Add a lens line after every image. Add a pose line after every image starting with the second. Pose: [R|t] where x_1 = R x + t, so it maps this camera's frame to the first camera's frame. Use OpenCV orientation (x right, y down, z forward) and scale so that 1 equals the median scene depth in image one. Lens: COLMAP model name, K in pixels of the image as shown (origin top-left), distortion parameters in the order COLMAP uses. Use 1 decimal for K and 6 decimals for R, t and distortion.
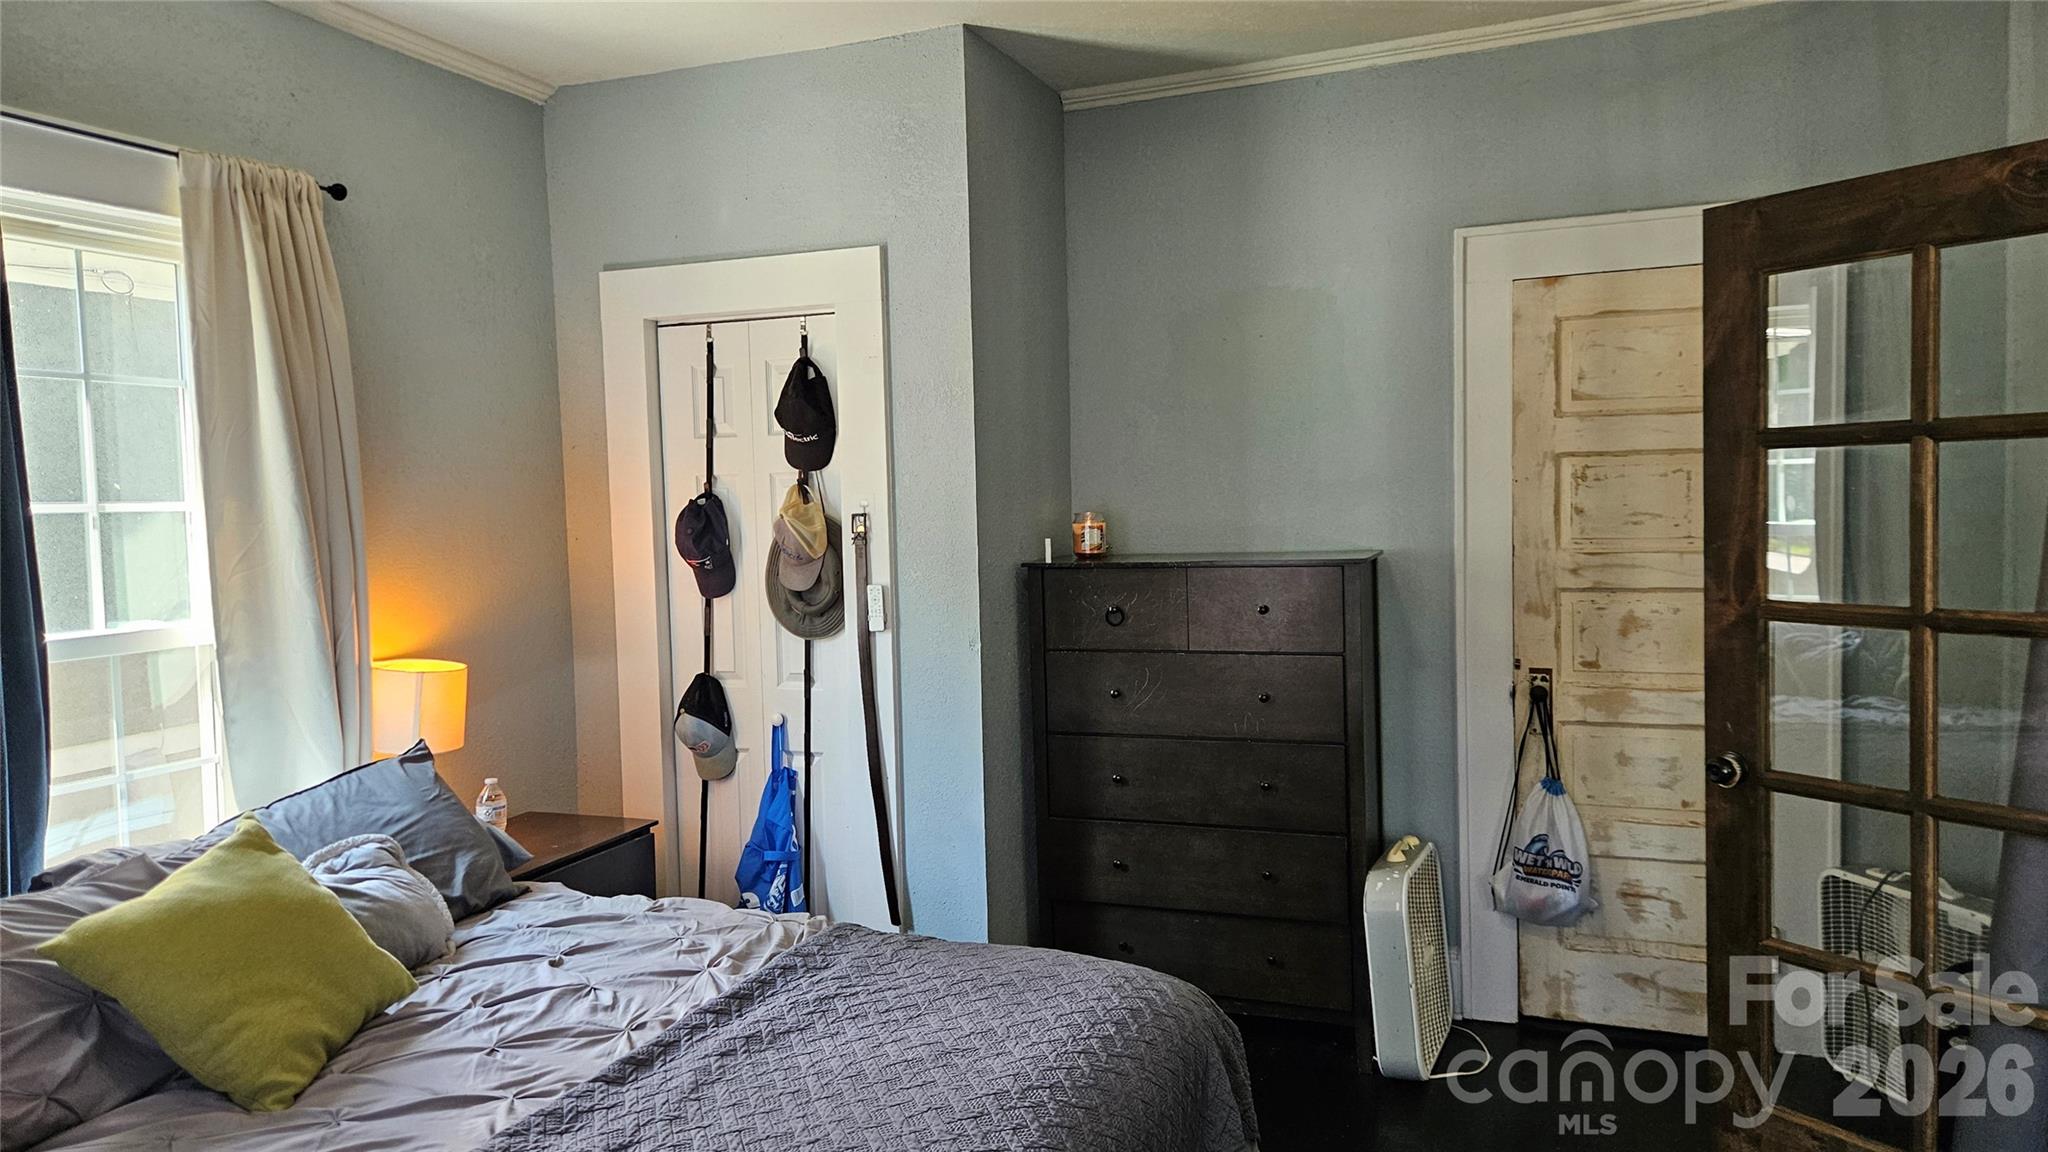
lens RADIAL K [[1385.1, 0, 1003.1], [0, 1385.1, 584.8], [0, 0, 1]] dist [0.096326, -0.096549]
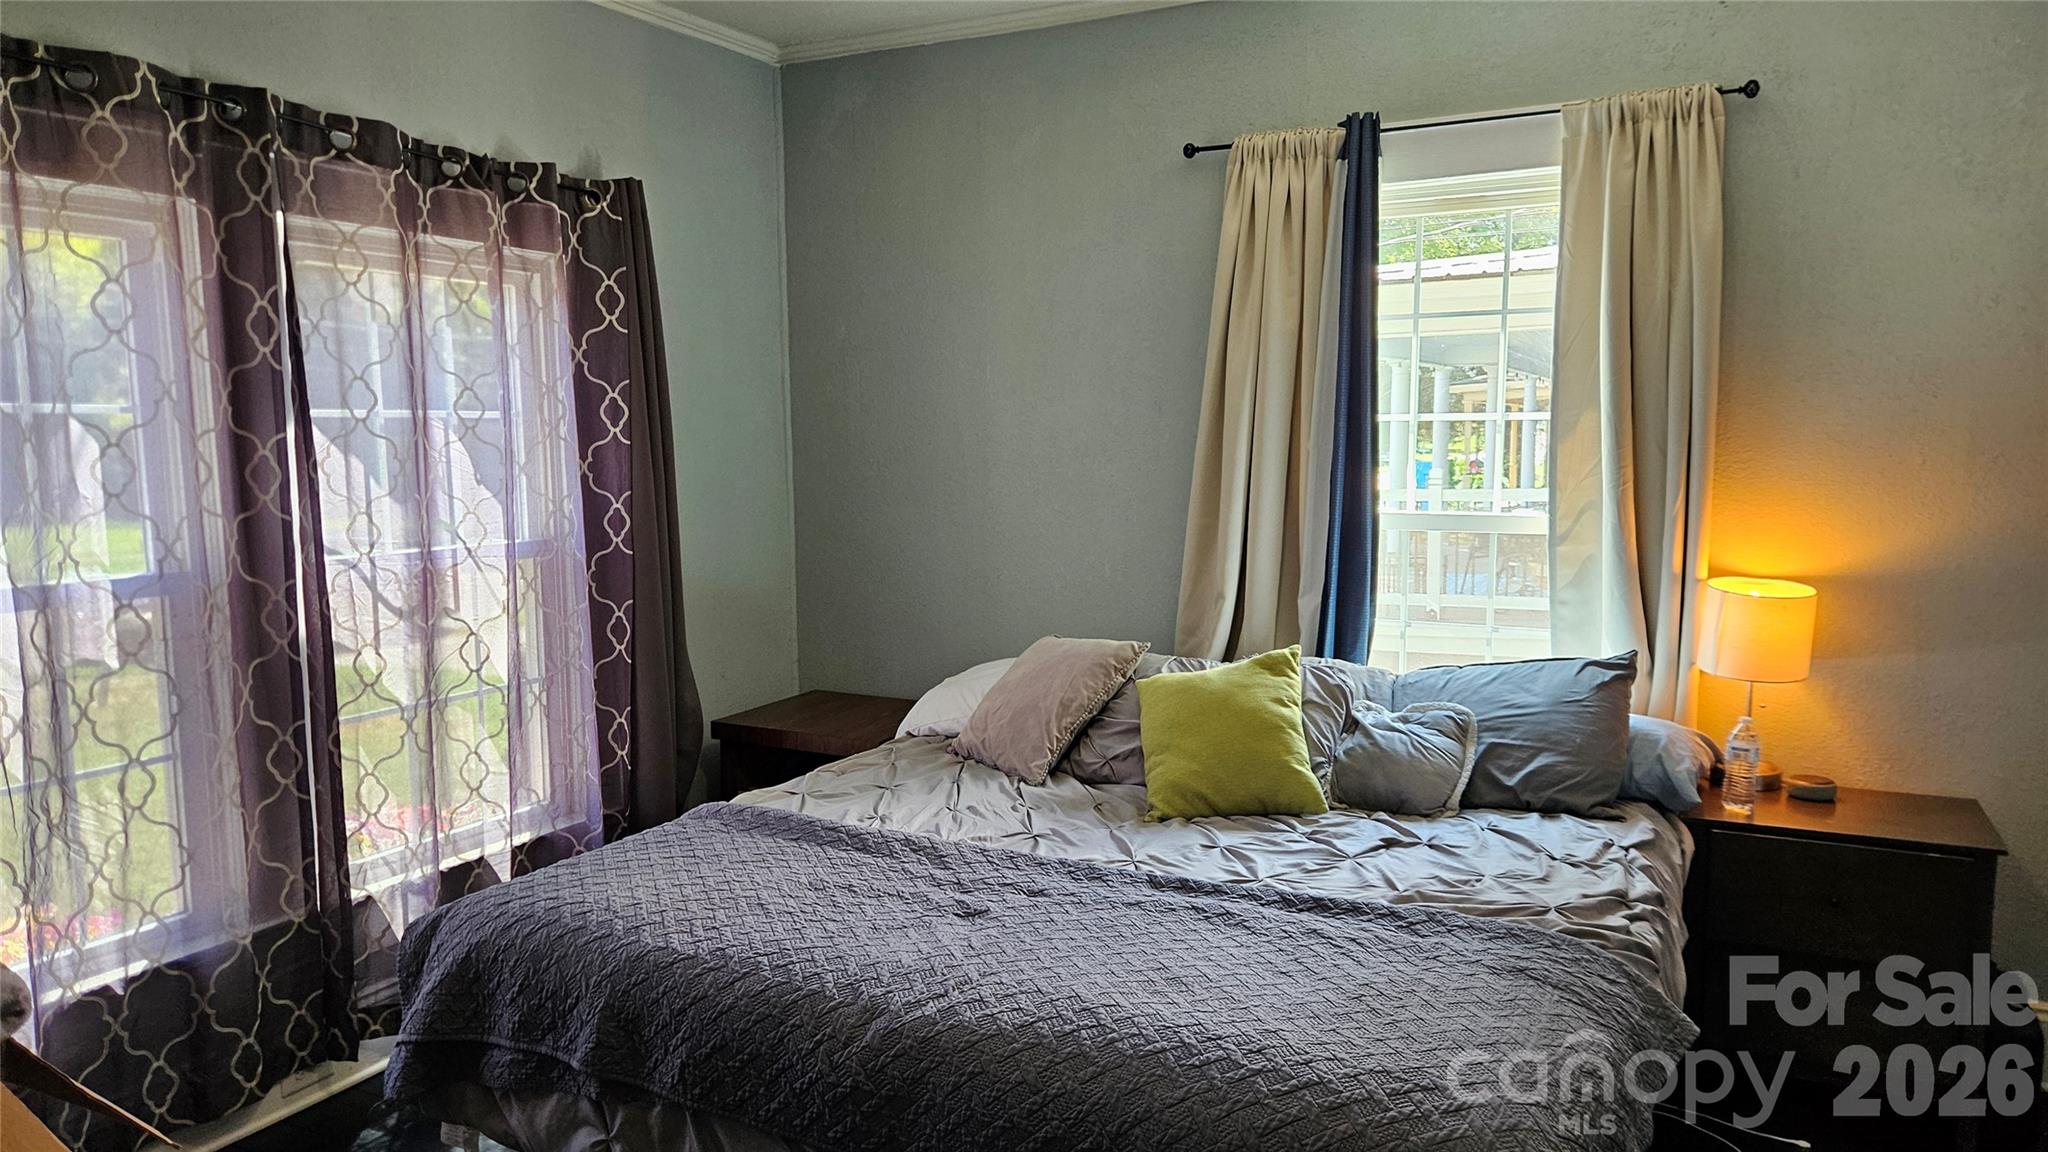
lens RADIAL K [[1385.1, 0, 1003.1], [0, 1385.1, 584.8], [0, 0, 1]] dist [0.096326, -0.096549]
pose [[-0.108305, 0.132722, -0.985218, 0.750432], [-0.051243, 0.988985, 0.138863, -0.064146], [0.992796, 0.065525, -0.100311, 0.779354]]
